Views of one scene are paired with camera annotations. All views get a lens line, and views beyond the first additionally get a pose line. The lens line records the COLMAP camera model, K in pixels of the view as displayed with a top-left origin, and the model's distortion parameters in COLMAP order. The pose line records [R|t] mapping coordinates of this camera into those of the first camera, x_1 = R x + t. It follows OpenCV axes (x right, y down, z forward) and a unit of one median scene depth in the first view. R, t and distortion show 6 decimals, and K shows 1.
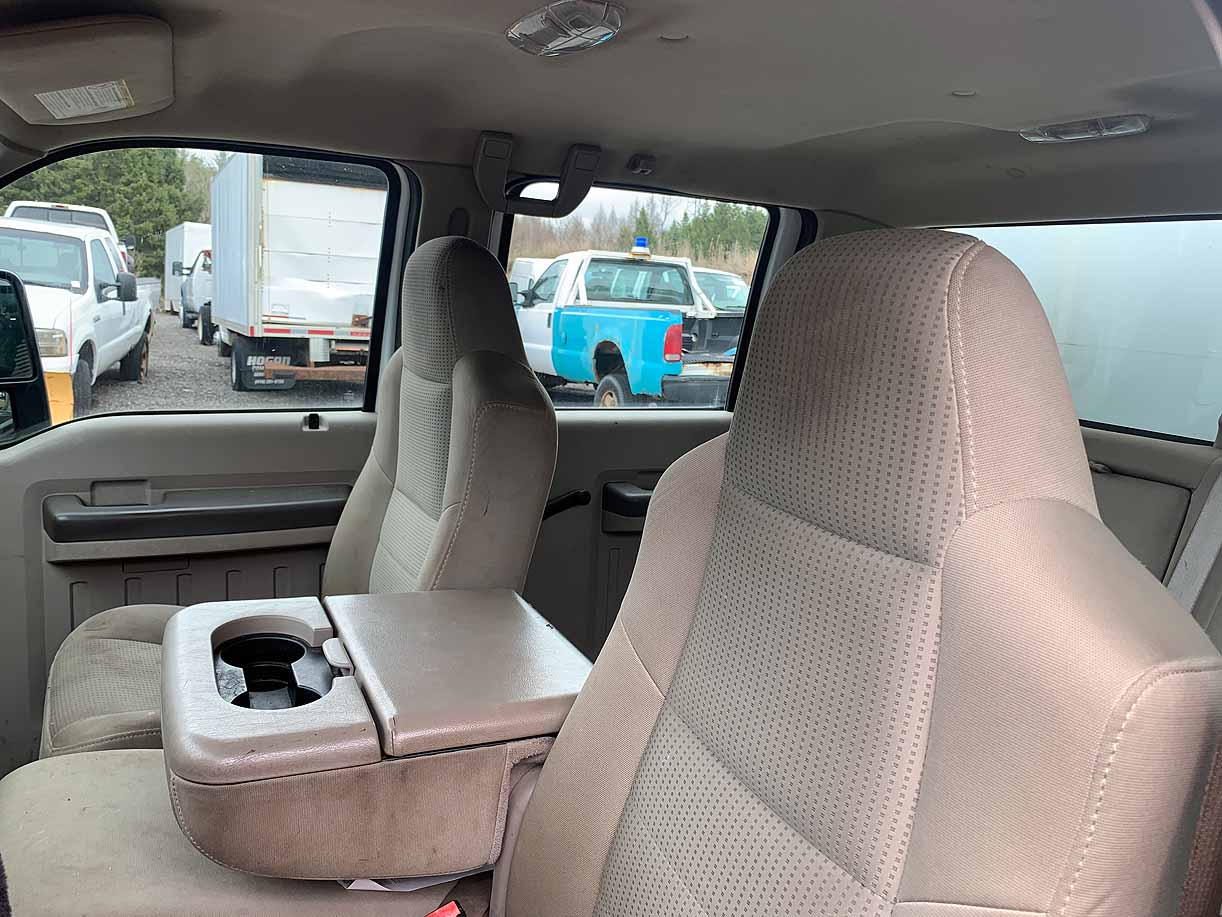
lens RADIAL K [[923.9, 0, 611.0], [0, 923.9, 458.5], [0, 0, 1]] dist [-0.006925, -0.004687]
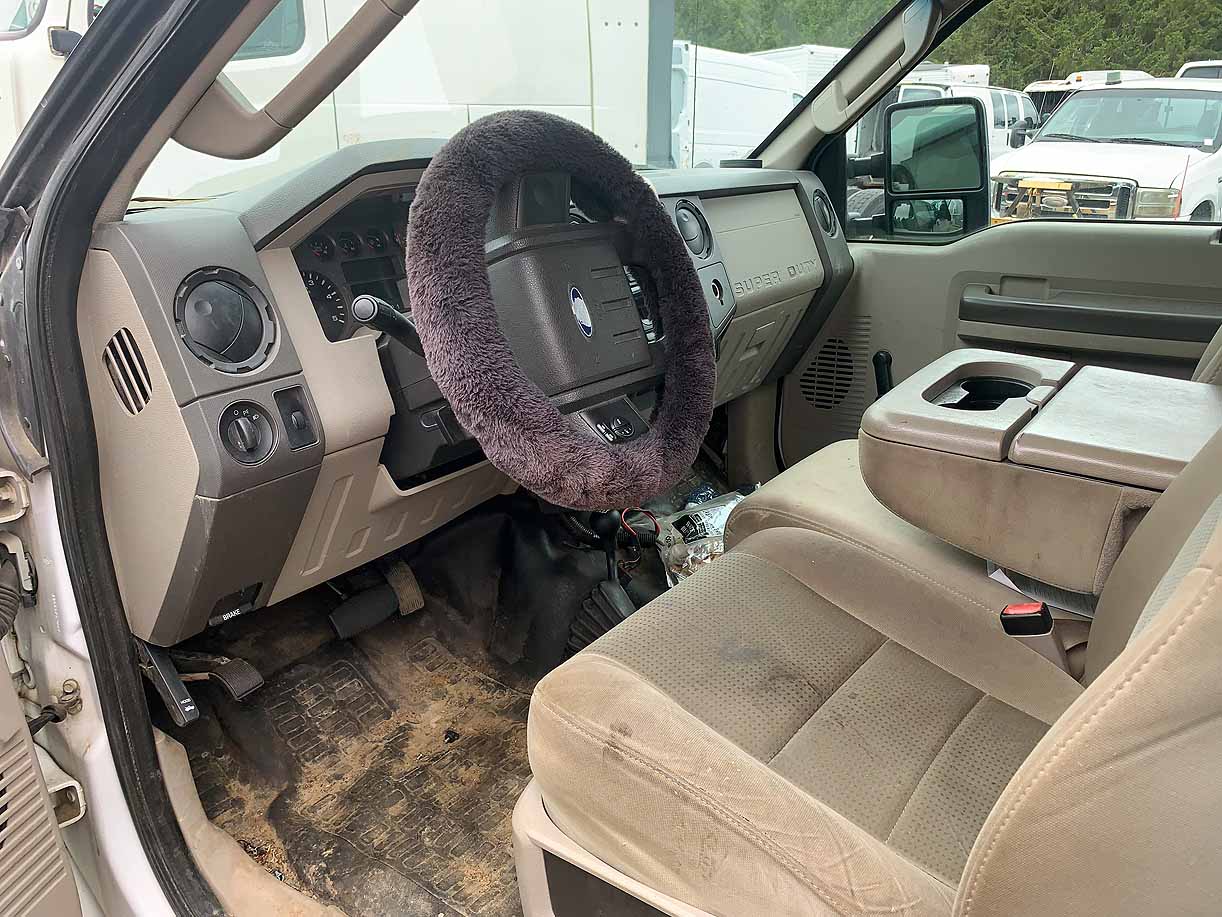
lens RADIAL K [[923.9, 0, 611.0], [0, 923.9, 458.5], [0, 0, 1]] dist [-0.006925, -0.004687]
pose [[0.451391, 0.228340, -0.862616, 0.309595], [-0.110734, 0.973567, 0.199764, 0.076290], [0.885429, 0.005349, 0.464744, -0.008266]]
